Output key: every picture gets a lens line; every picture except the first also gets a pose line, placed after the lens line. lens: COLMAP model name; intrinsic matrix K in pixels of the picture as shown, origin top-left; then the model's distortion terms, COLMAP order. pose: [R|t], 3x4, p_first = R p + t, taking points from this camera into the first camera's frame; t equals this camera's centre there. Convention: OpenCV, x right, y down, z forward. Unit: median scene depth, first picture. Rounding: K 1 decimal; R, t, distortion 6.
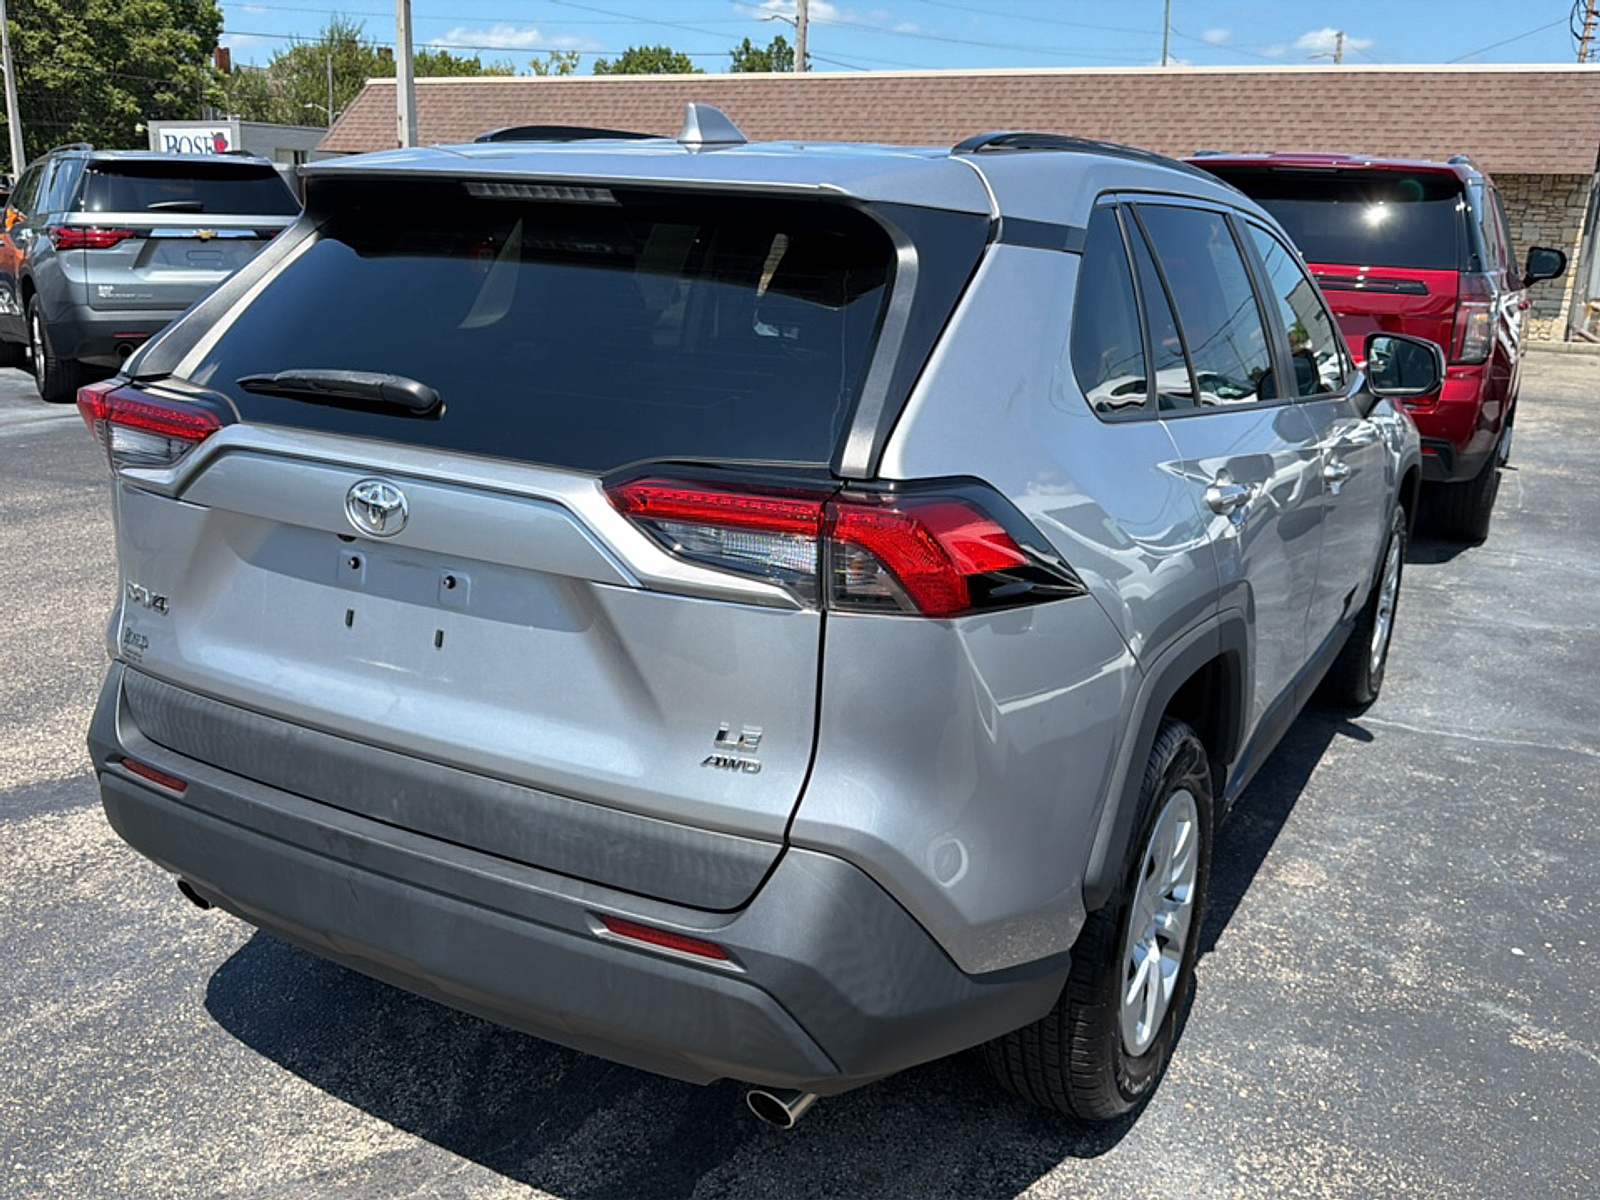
lens RADIAL K [[1452.3, 0, 797.2], [0, 1452.3, 610.0], [0, 0, 1]] dist [0.086424, -0.140690]
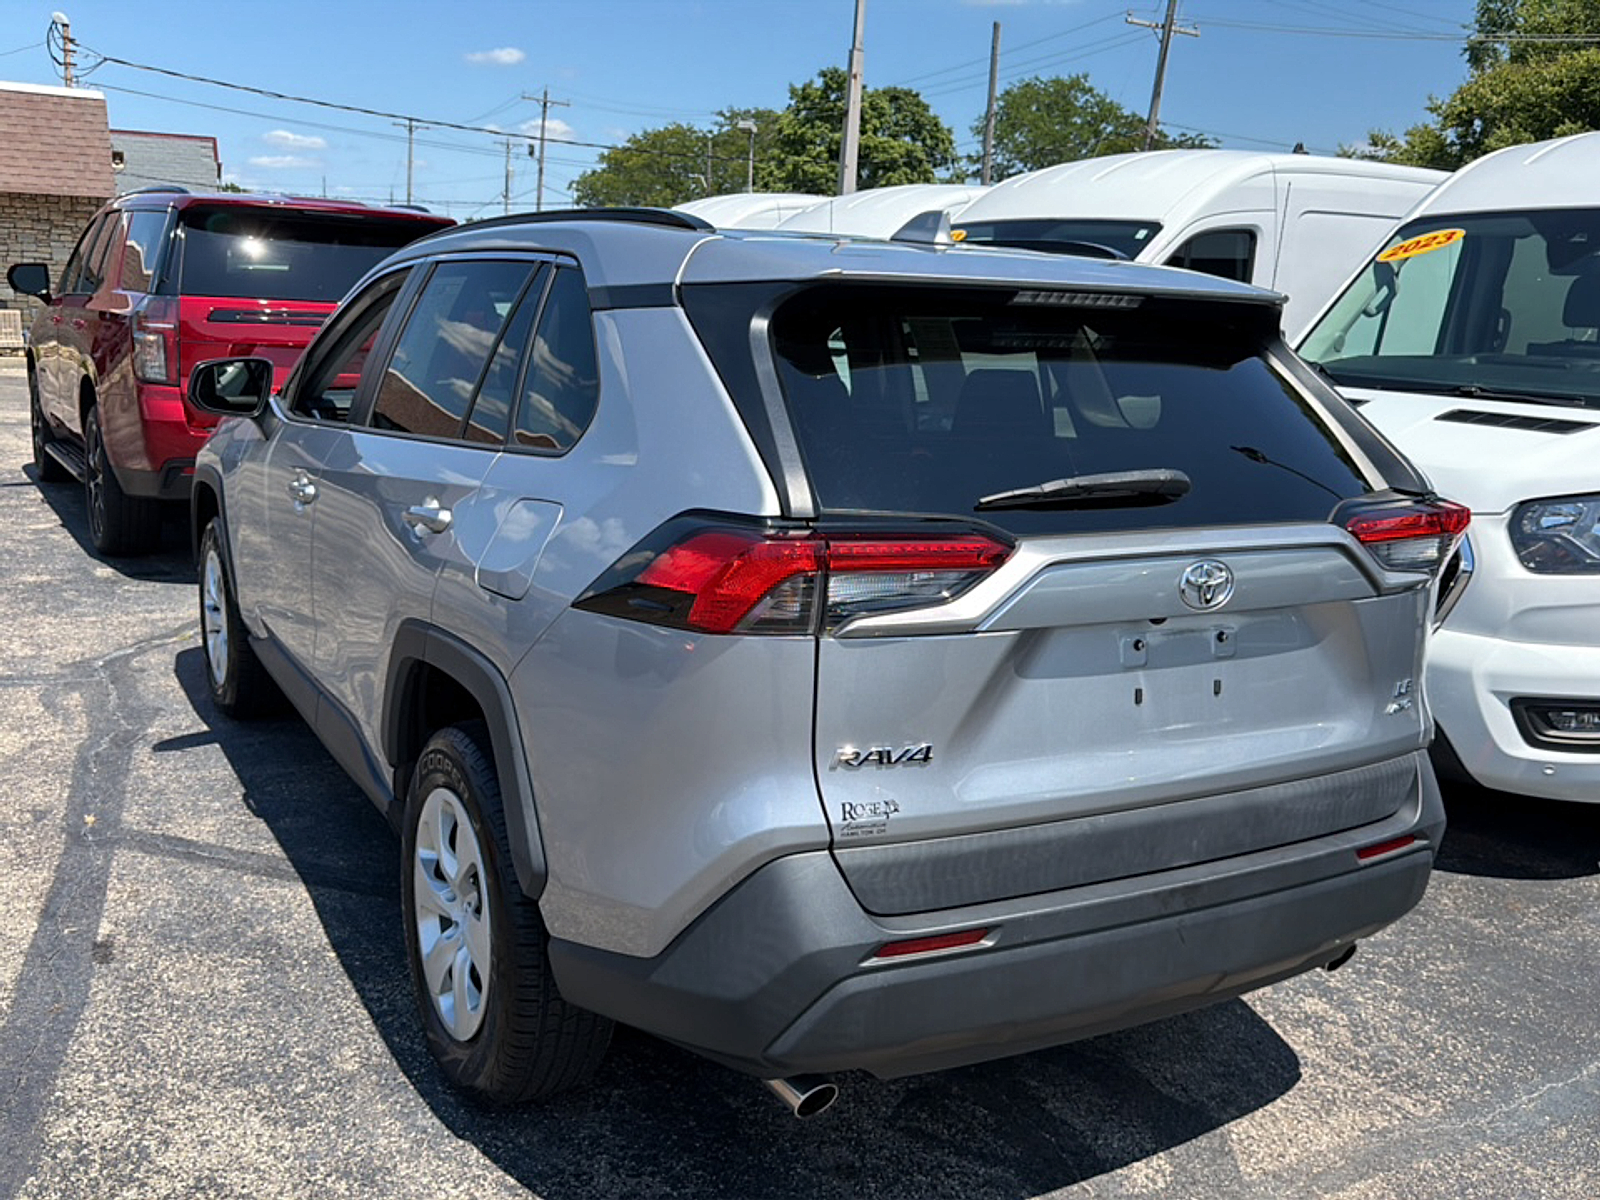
lens RADIAL K [[1456.4, 0, 800.0], [0, 1456.4, 600.0], [0, 0, 1]] dist [0.062255, -0.087211]
pose [[0.498907, -0.191824, 0.845160, -0.148911], [0.201756, 0.974111, 0.101993, -0.025169], [-0.842844, 0.119631, 0.524693, 0.071118]]
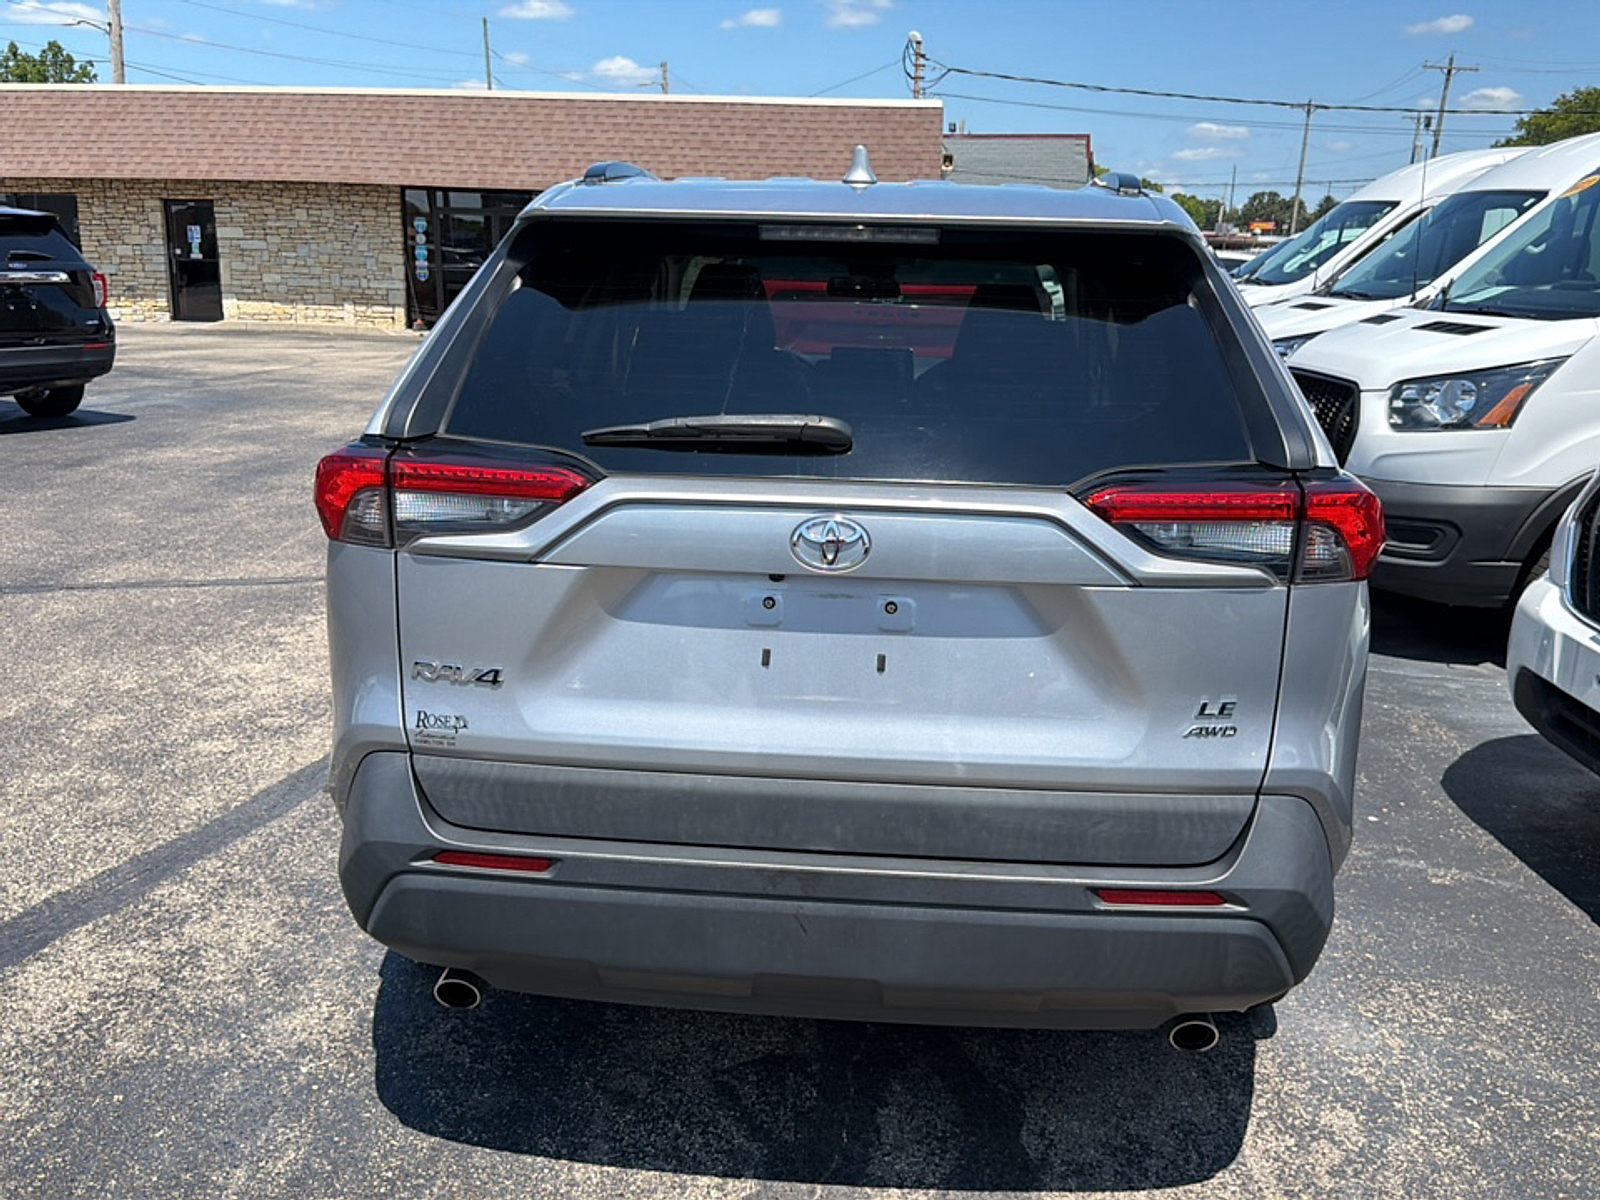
lens RADIAL K [[1452.3, 0, 797.2], [0, 1452.3, 610.0], [0, 0, 1]] dist [0.086424, -0.140690]
pose [[0.900642, -0.120845, 0.417421, -0.078312], [0.125899, 0.991922, 0.015520, -0.004512], [-0.415924, 0.038575, 0.908581, 0.009280]]
